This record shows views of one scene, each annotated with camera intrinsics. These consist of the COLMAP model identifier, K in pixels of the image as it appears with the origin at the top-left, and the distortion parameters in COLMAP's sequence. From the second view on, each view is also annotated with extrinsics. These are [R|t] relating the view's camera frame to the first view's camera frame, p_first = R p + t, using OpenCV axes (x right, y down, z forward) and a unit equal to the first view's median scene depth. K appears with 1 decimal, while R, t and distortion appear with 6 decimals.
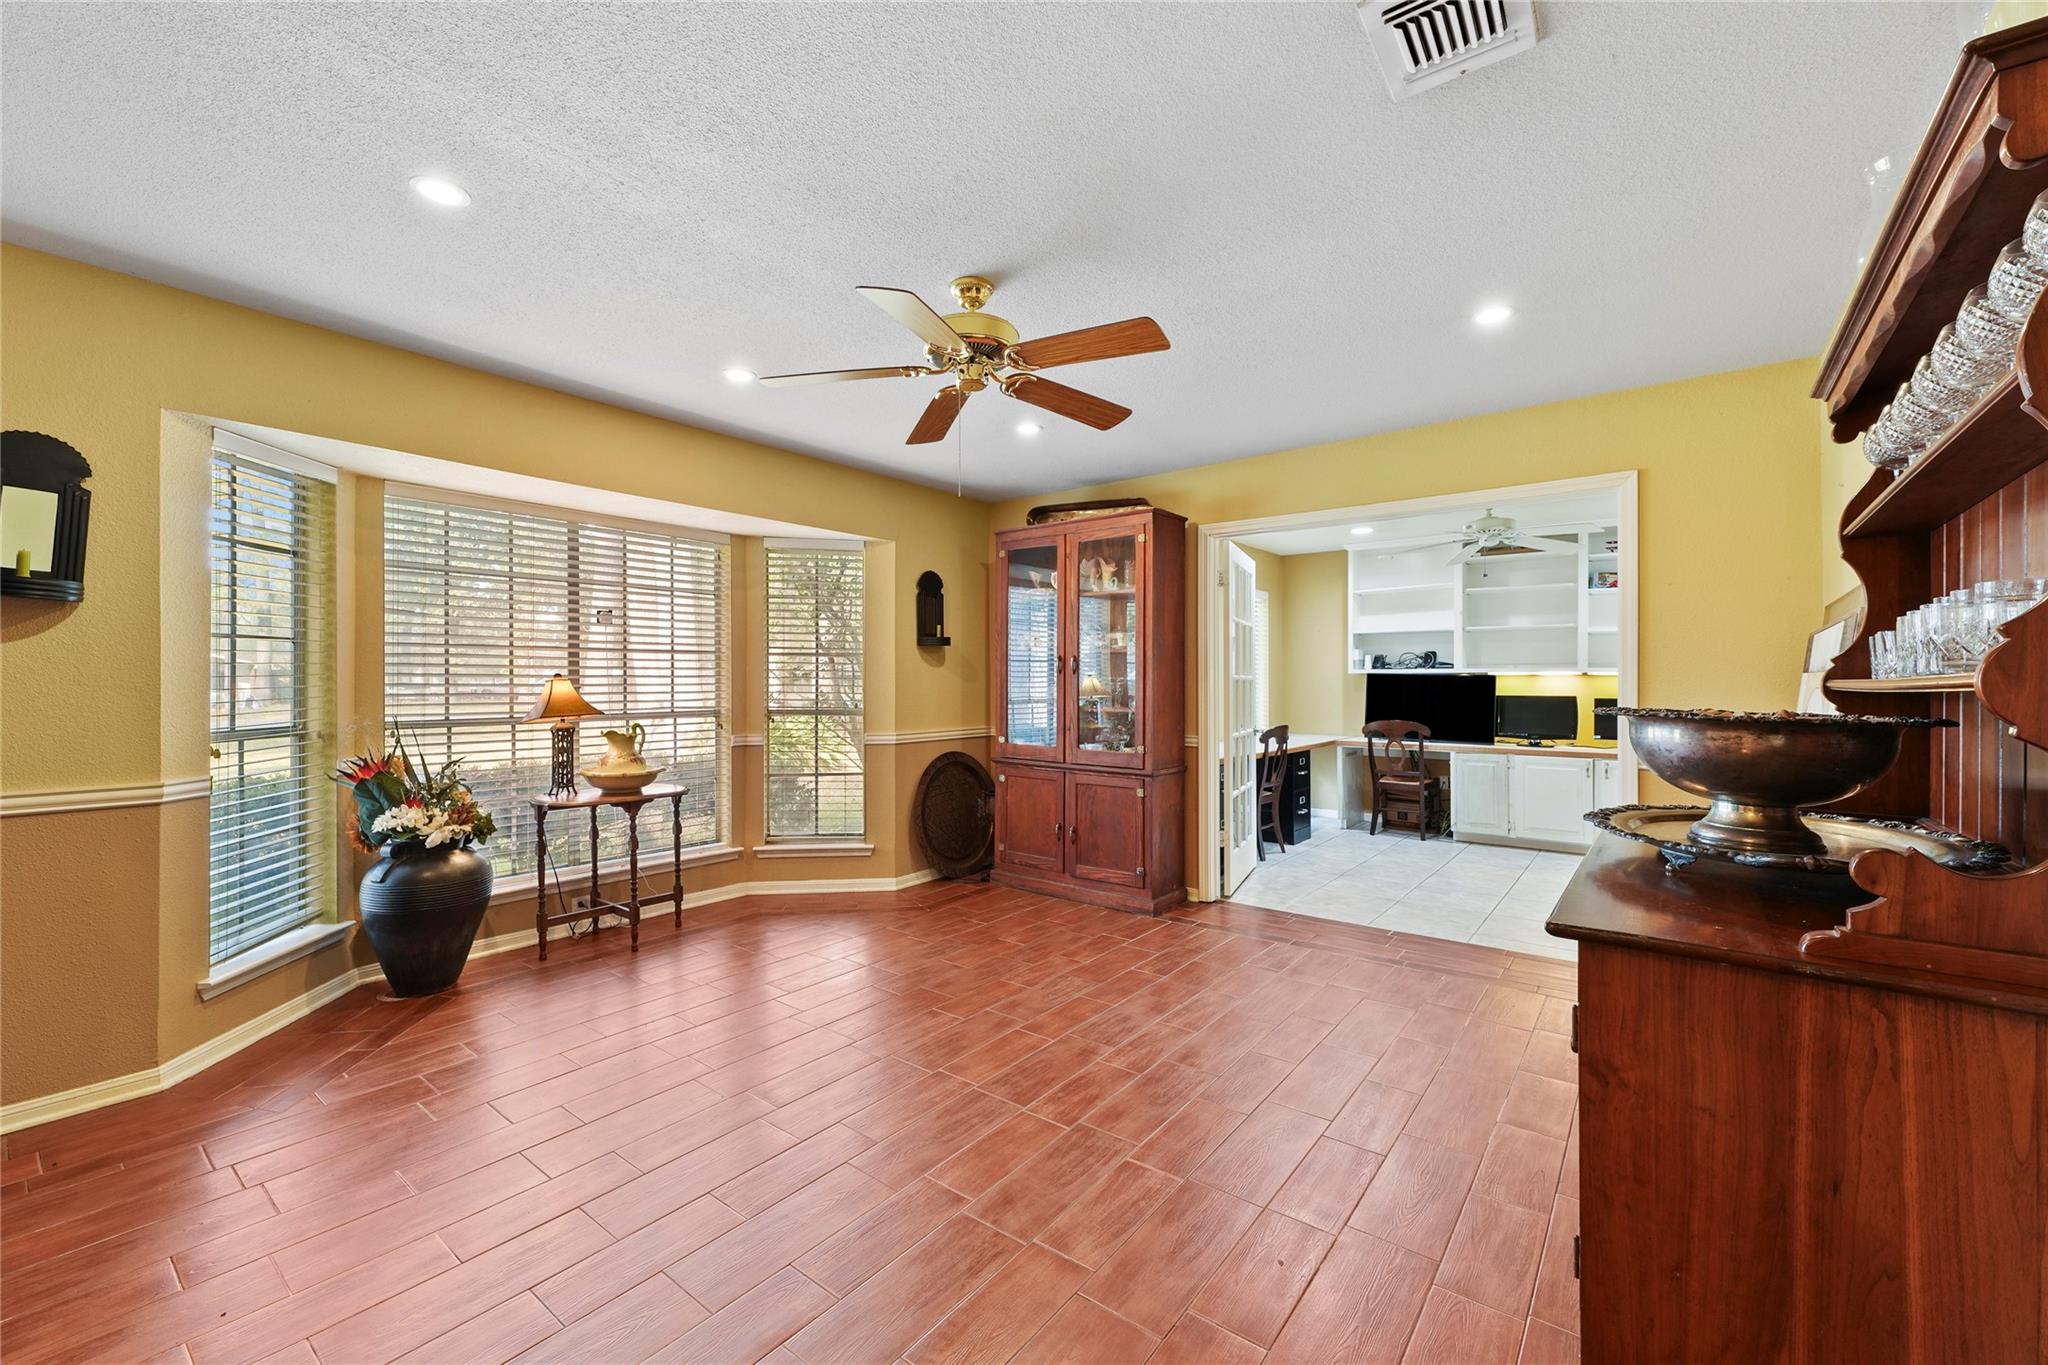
lens RADIAL K [[831.4, 0, 1014.1], [0, 831.4, 681.2], [0, 0, 1]] dist [0.007250, 0.000046]
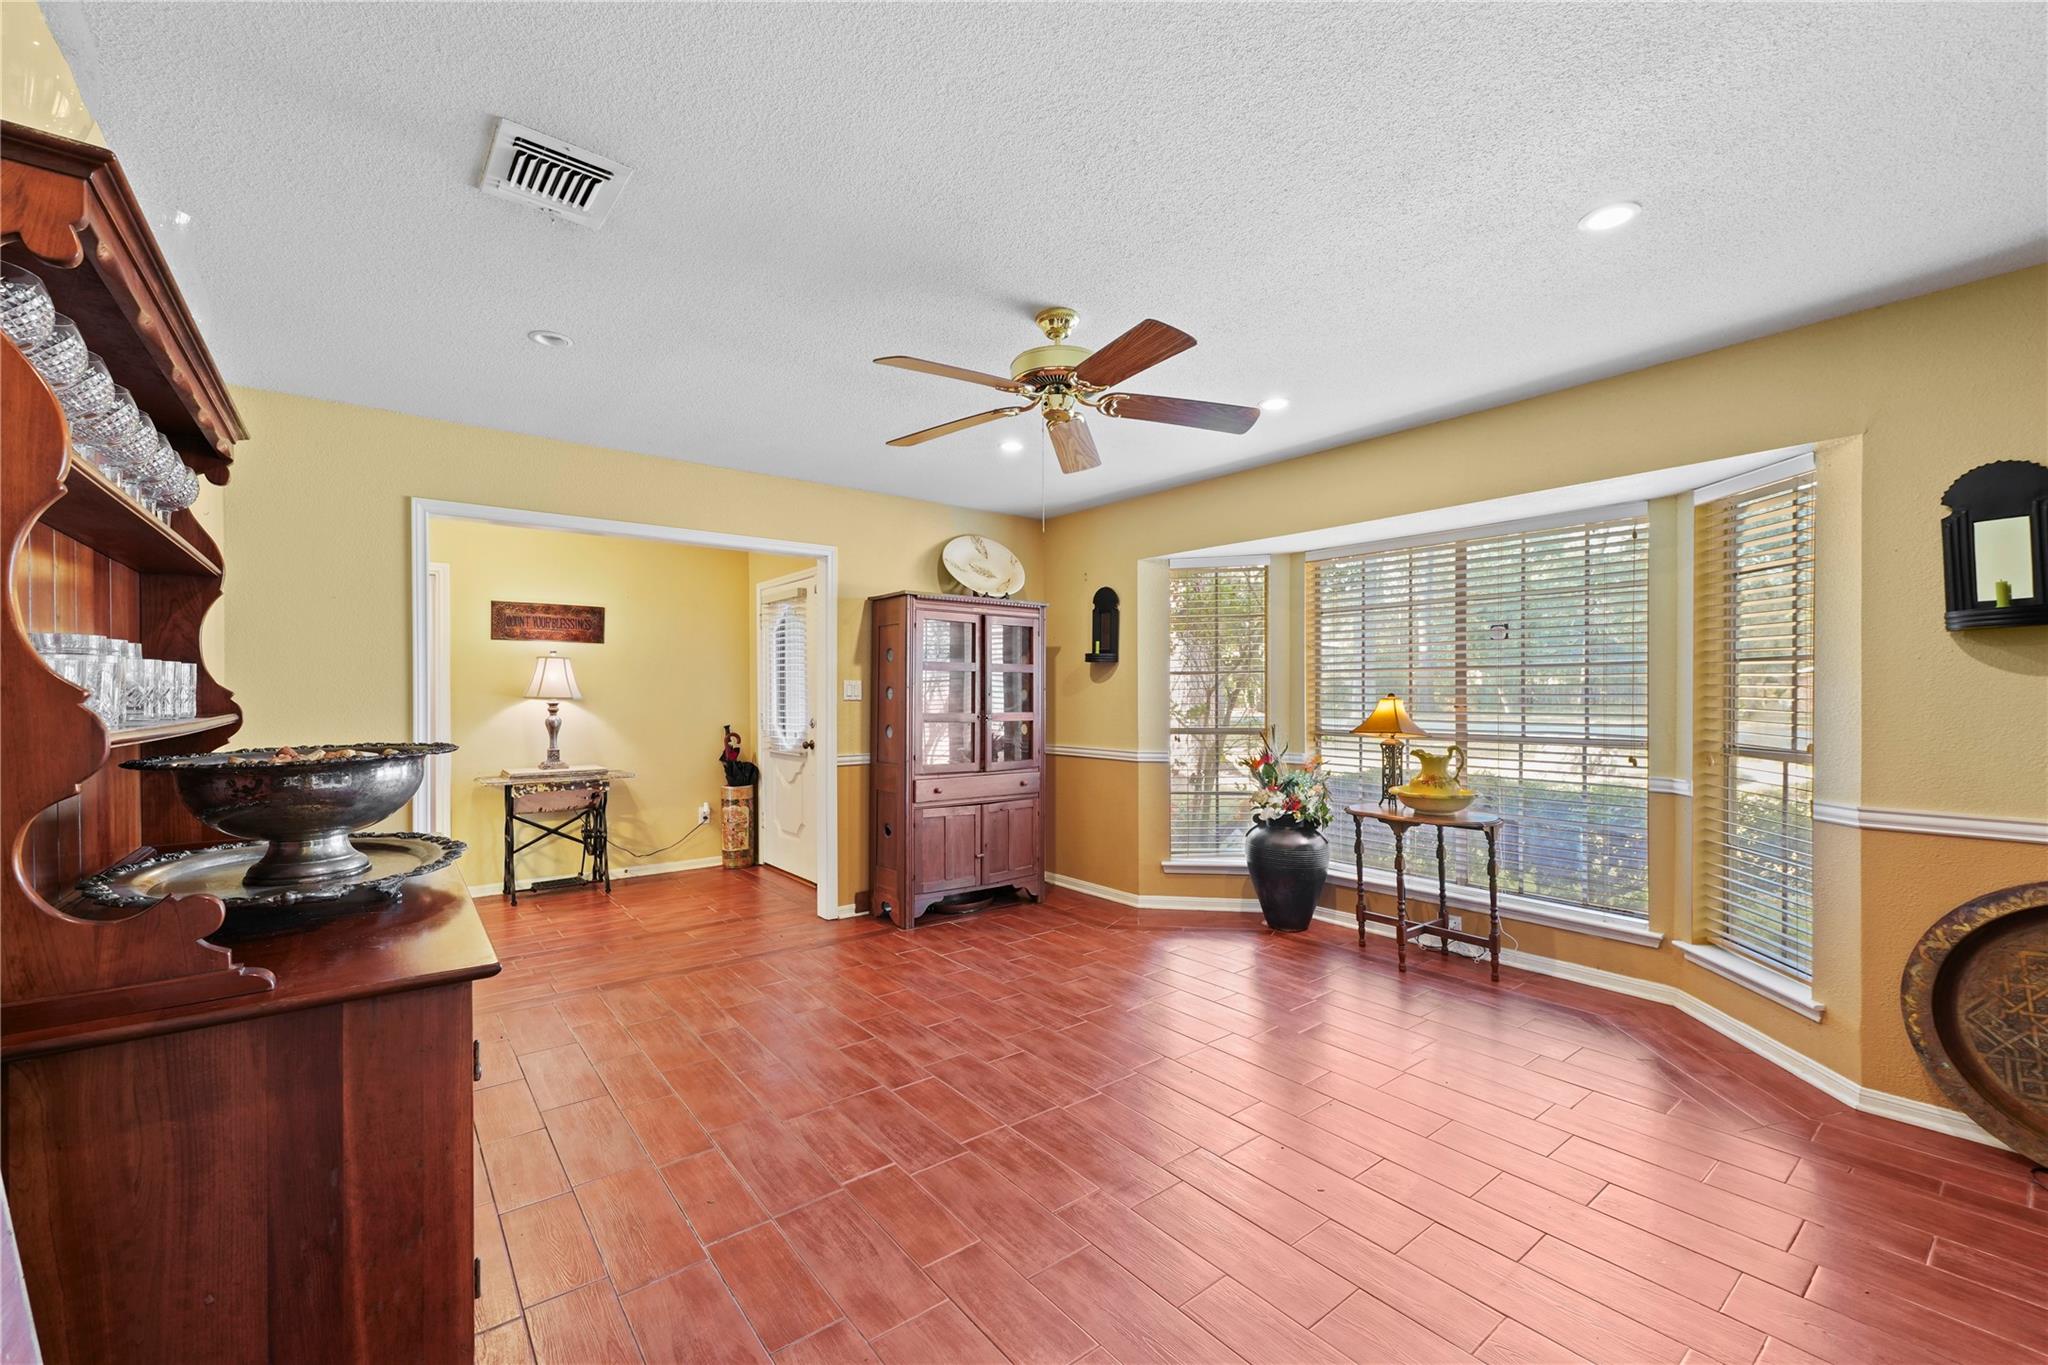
lens RADIAL K [[831.4, 0, 1012.8], [0, 831.4, 695.7], [0, 0, 1]] dist [0.007250, 0.000046]
pose [[-0.243237, 0.001729, -0.969965, 0.662775], [-0.000625, 0.999998, 0.001940, -0.008305], [0.969967, 0.001078, -0.243235, 0.834317]]
